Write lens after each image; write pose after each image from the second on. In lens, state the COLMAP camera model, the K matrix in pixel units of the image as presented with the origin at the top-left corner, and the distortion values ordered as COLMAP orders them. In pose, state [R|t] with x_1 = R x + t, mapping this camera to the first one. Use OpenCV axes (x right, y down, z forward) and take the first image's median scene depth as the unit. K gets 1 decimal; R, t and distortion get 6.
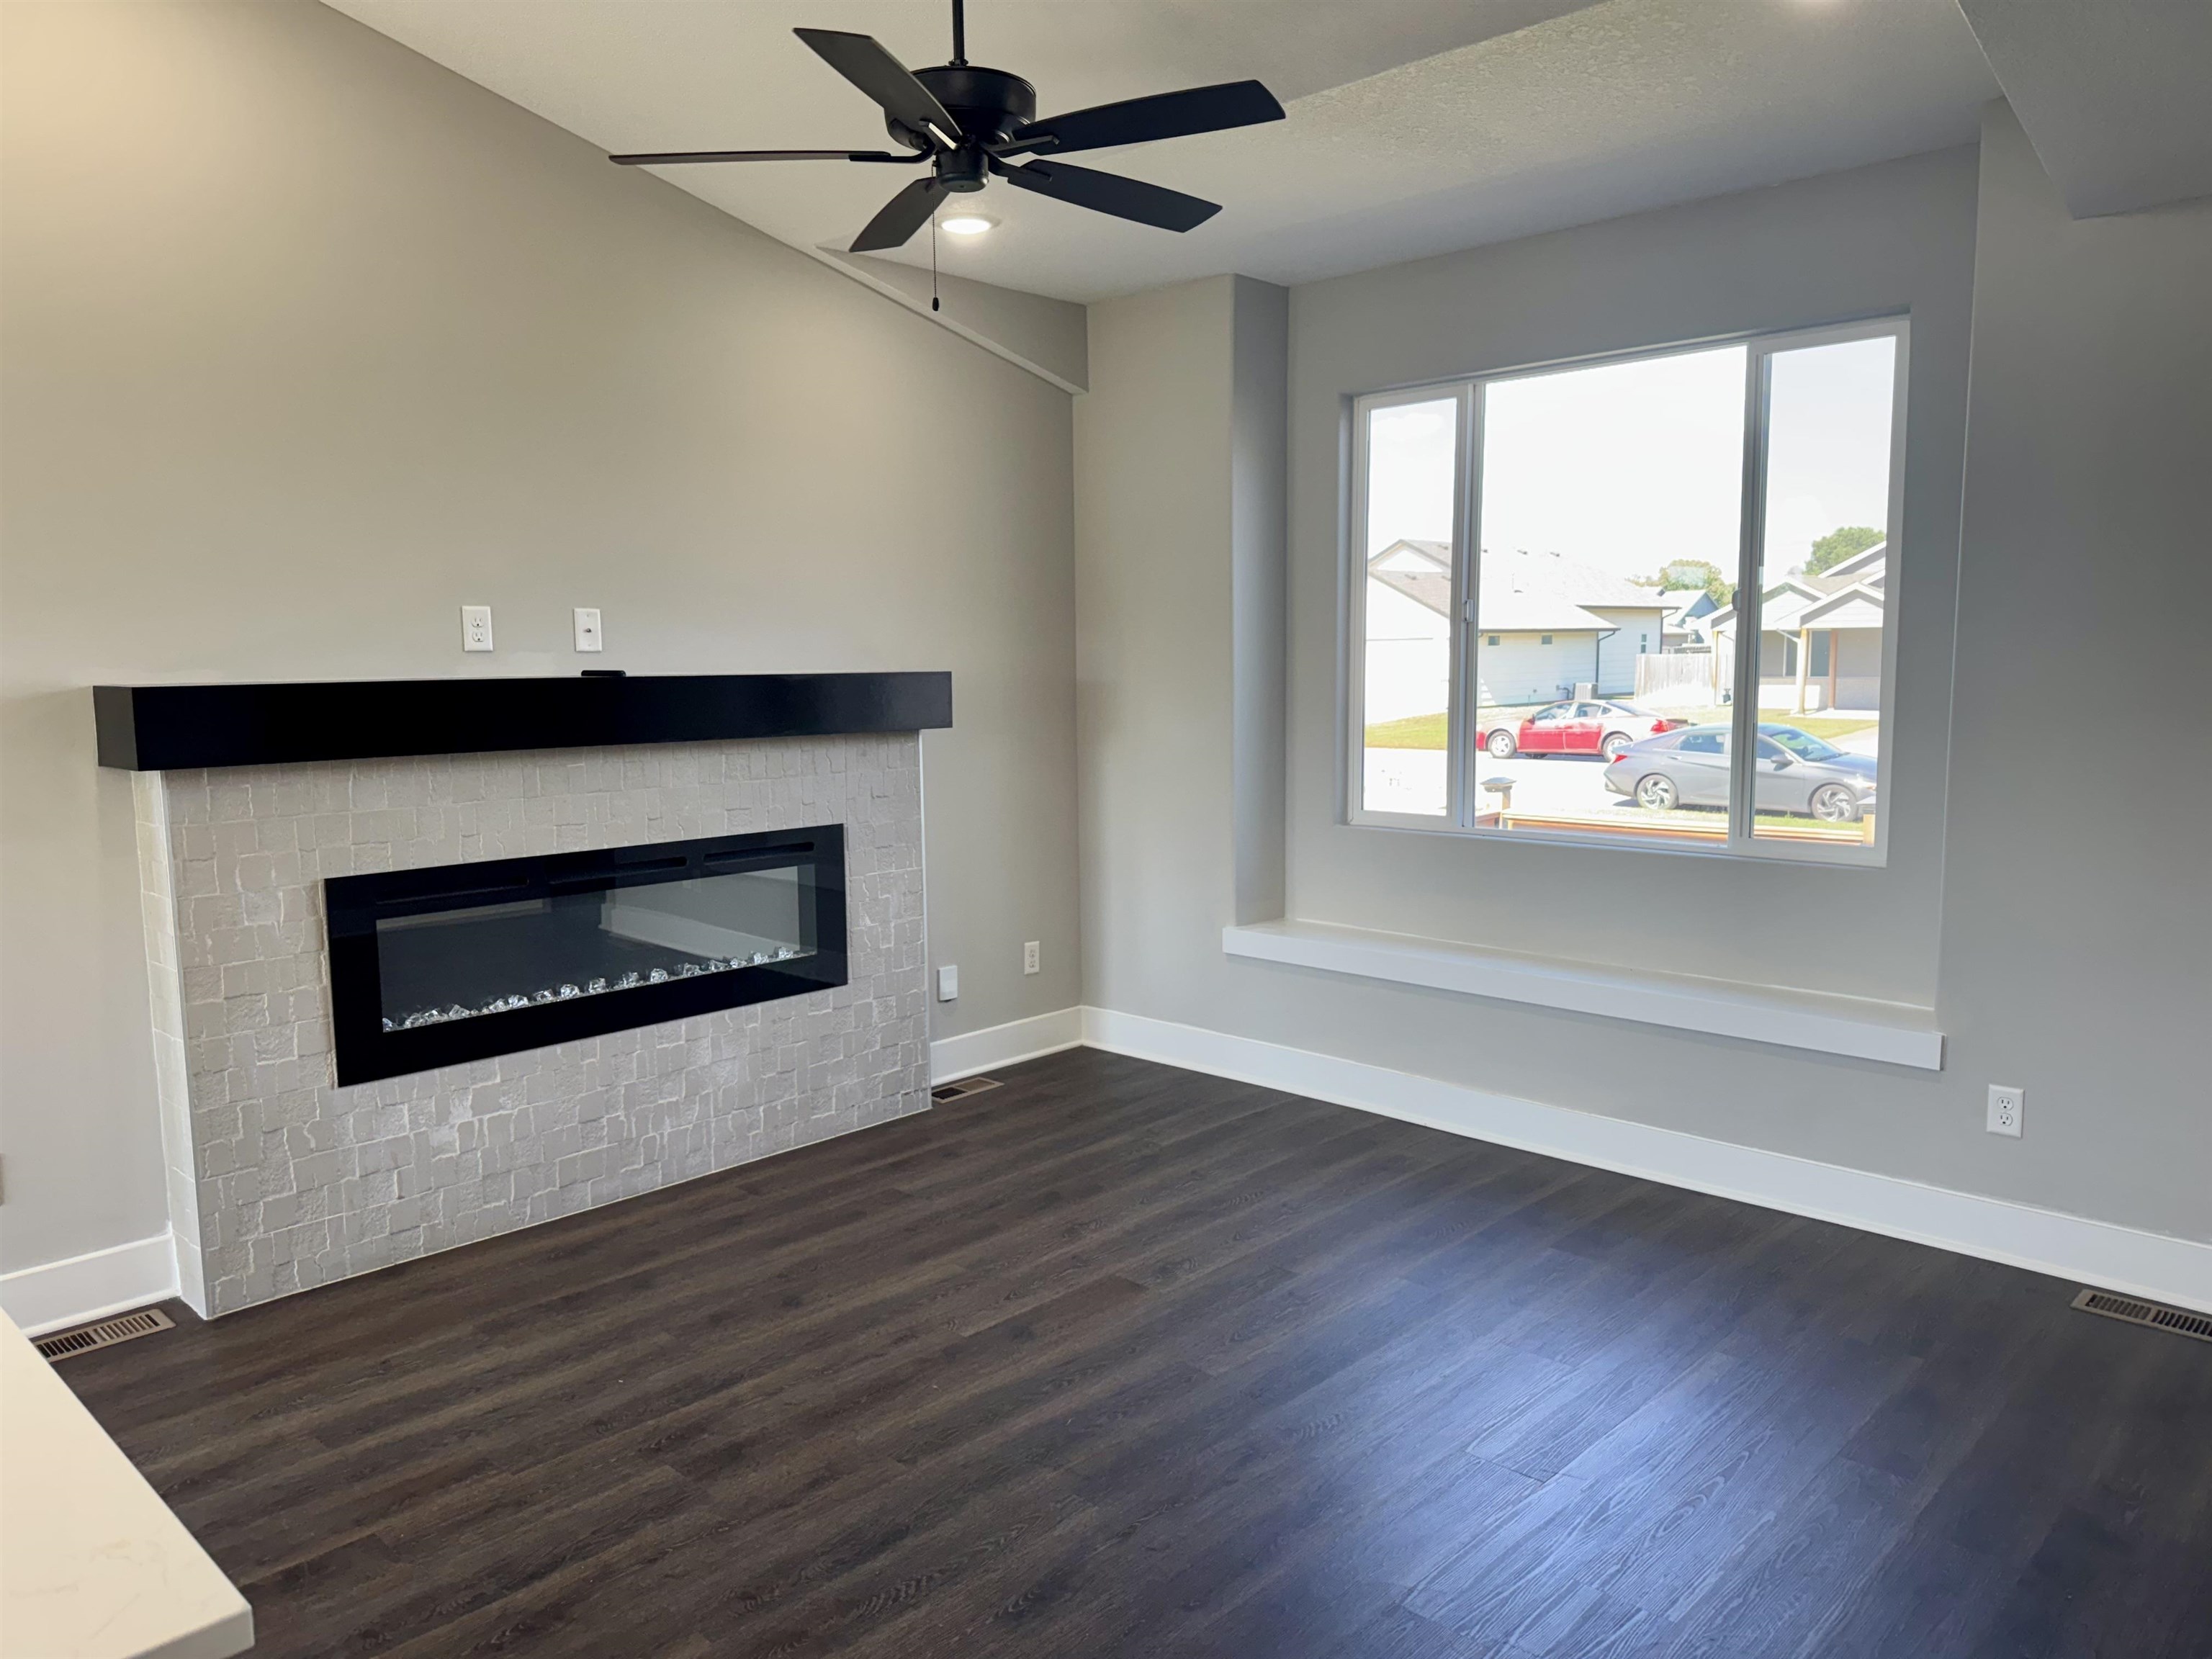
lens RADIAL K [[1561.5, 0, 1107.3], [0, 1561.5, 827.1], [0, 0, 1]] dist [0.041947, -0.047524]
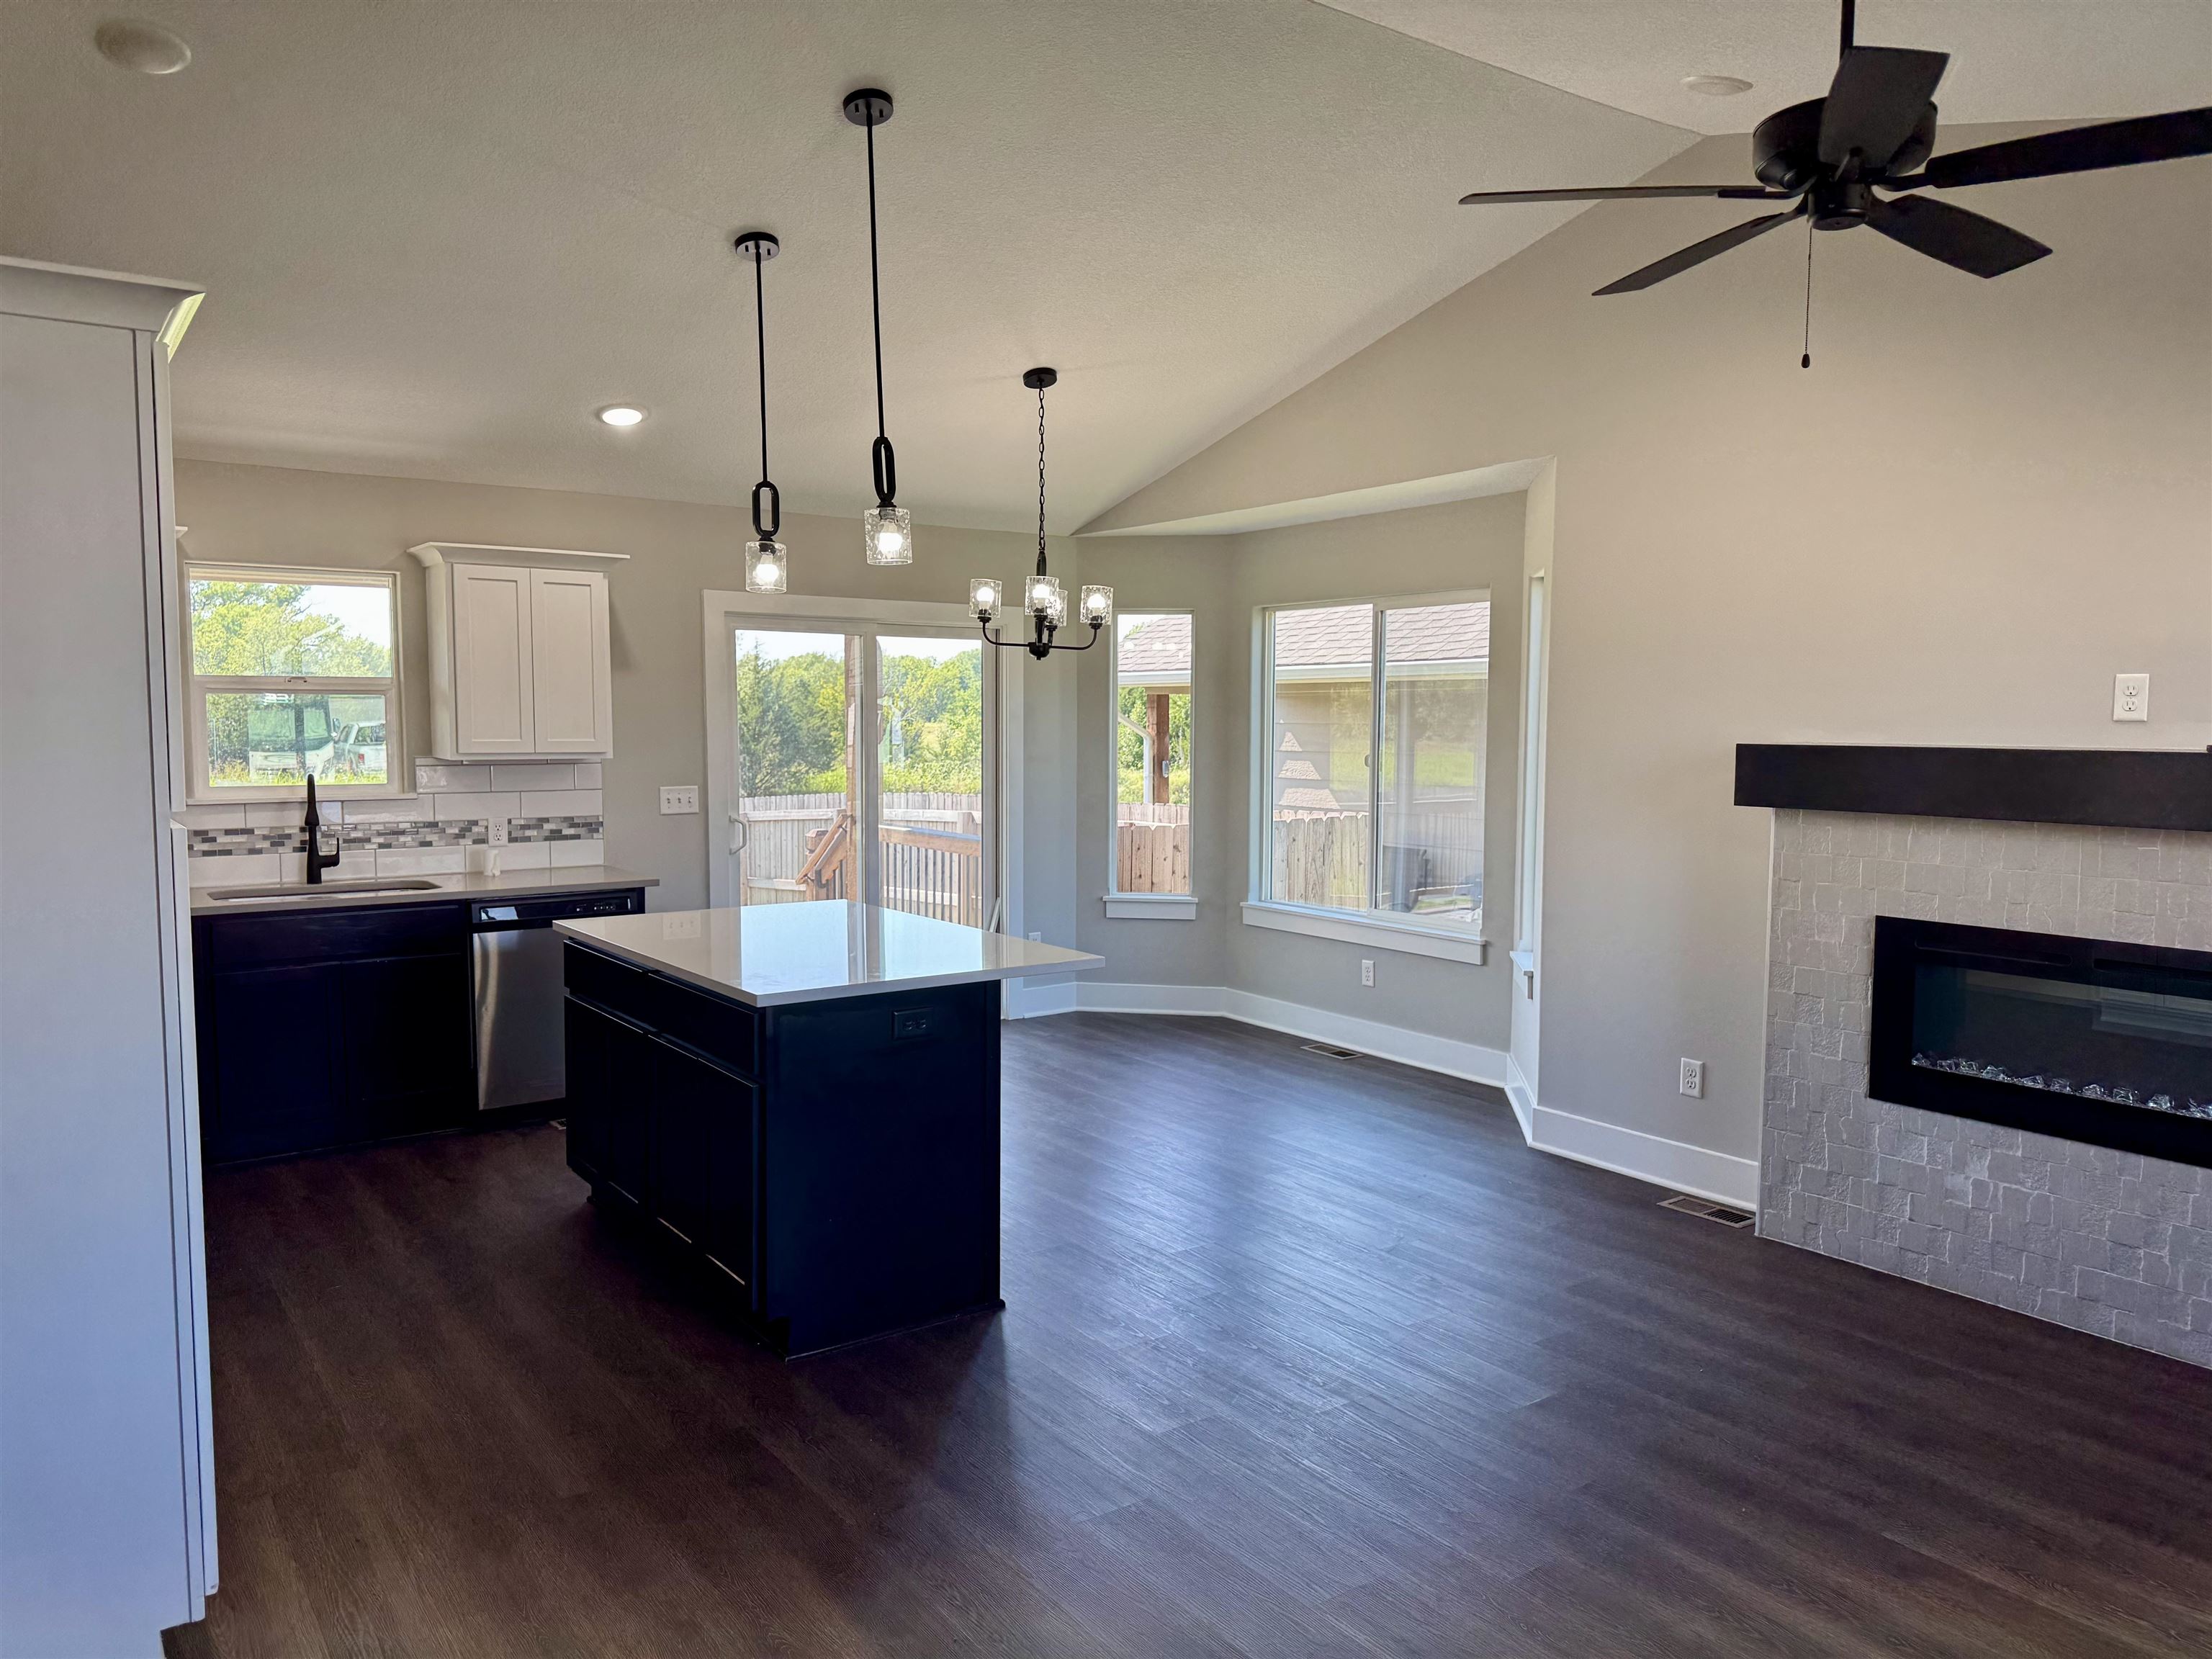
lens RADIAL K [[1561.5, 0, 1104.1], [0, 1561.5, 830.7], [0, 0, 1]] dist [0.041947, -0.047524]
pose [[-0.179604, 0.087750, -0.979818, 0.684238], [-0.111819, 0.987737, 0.108956, -0.085191], [0.977363, 0.129131, -0.167589, 0.592144]]
